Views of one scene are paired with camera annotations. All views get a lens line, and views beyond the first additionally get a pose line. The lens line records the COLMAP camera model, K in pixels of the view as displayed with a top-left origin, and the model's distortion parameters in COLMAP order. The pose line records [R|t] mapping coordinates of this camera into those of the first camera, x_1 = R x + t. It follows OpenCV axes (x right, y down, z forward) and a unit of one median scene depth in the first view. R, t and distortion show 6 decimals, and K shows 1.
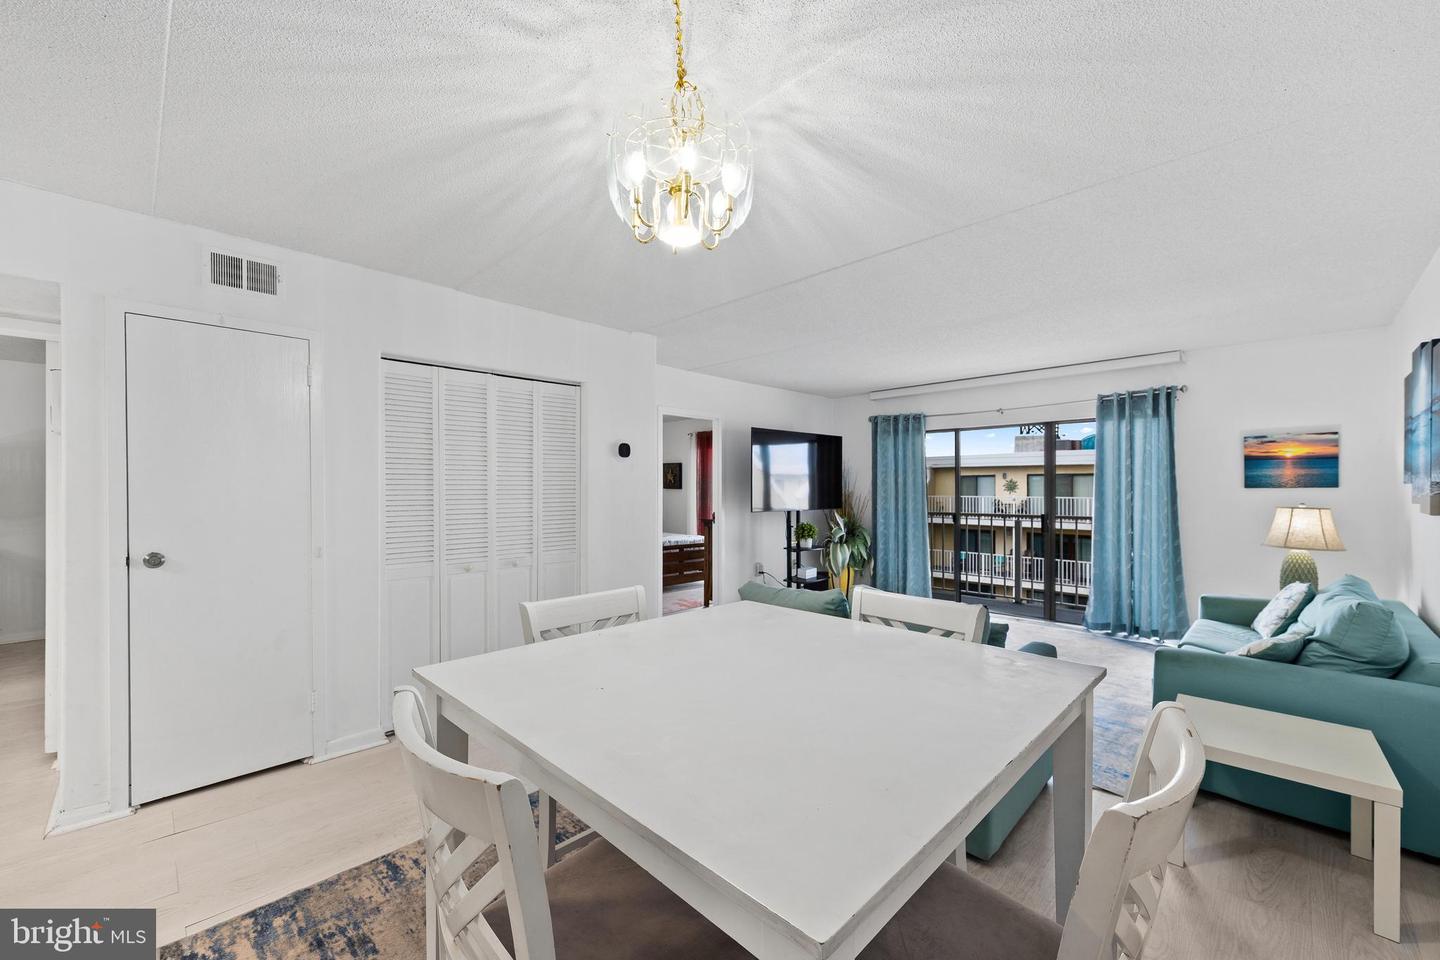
lens RADIAL K [[573.5, 0, 717.6], [0, 573.5, 490.1], [0, 0, 1]] dist [0.007644, -0.000781]
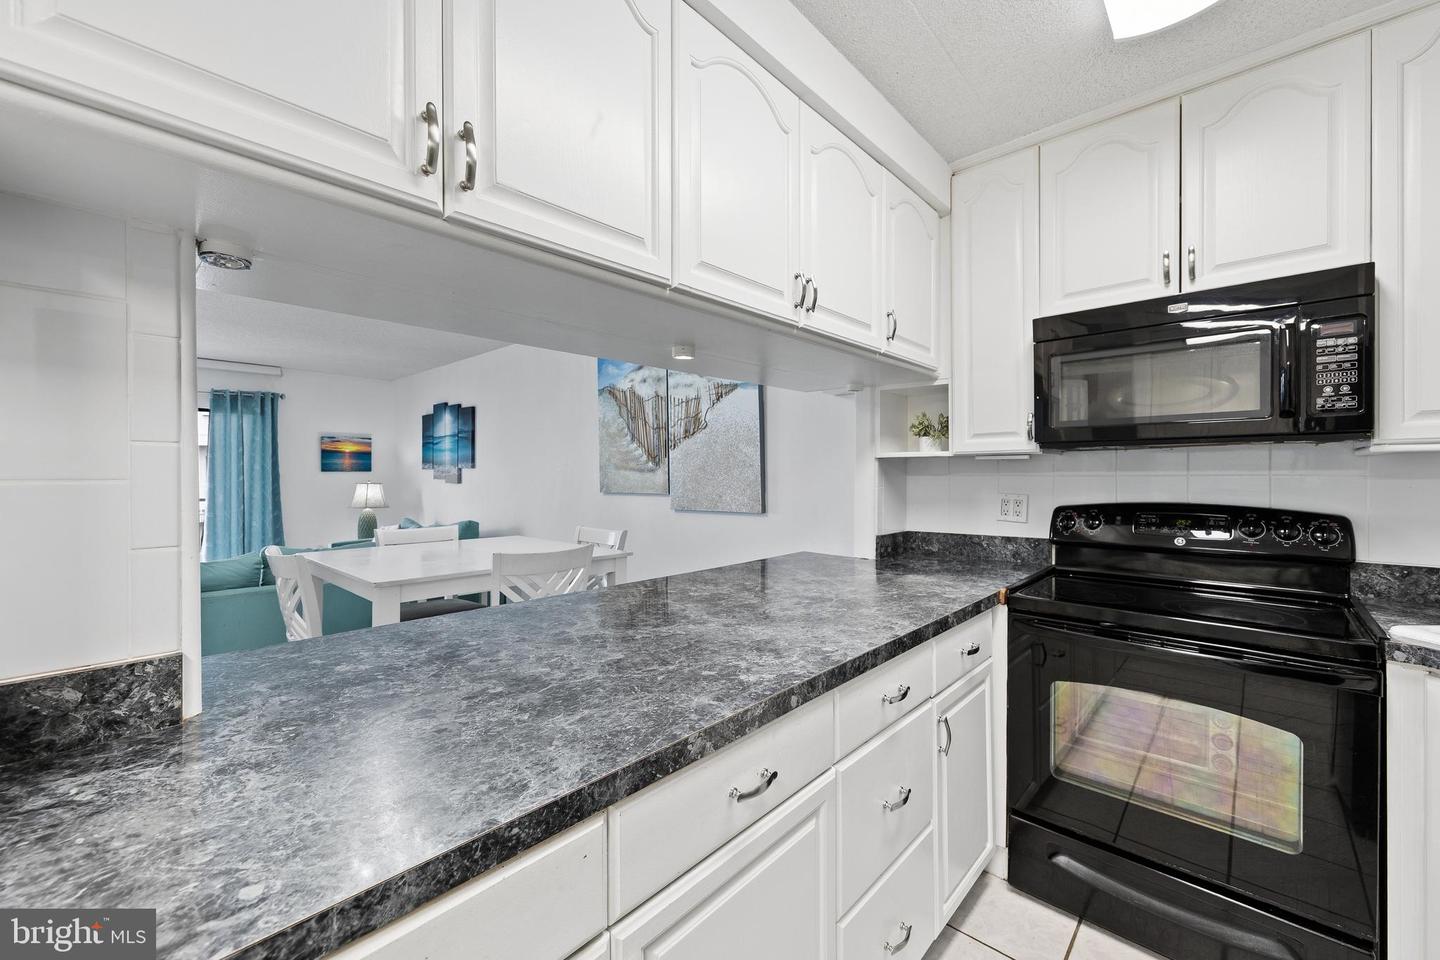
lens RADIAL K [[573.5, 0, 727.9], [0, 573.5, 472.7], [0, 0, 1]] dist [0.007644, -0.000781]
pose [[-0.046948, 0.008891, 0.998858, -0.541784], [0.002680, 0.999958, -0.008775, 0.013314], [-0.998894, 0.002265, -0.046970, 0.046036]]
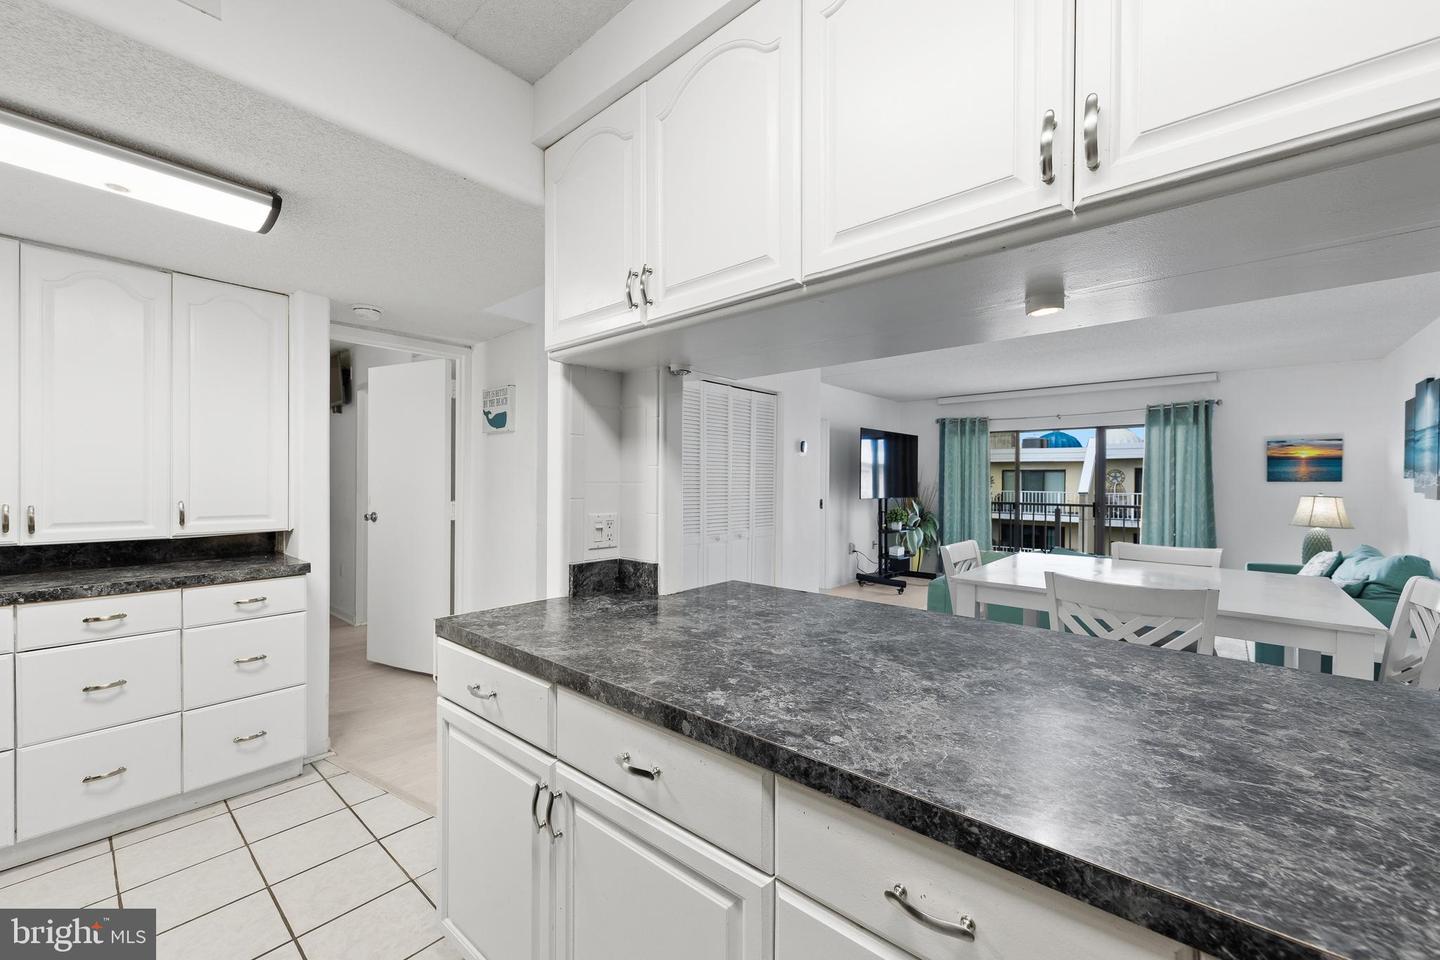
lens RADIAL K [[573.5, 0, 701.7], [0, 573.5, 484.0], [0, 0, 1]] dist [0.007644, -0.000781]
pose [[0.998330, 0.007839, 0.057233, -0.381521], [-0.007884, 0.999969, 0.000547, 0.010284], [-0.057227, -0.000997, 0.998361, -0.188893]]
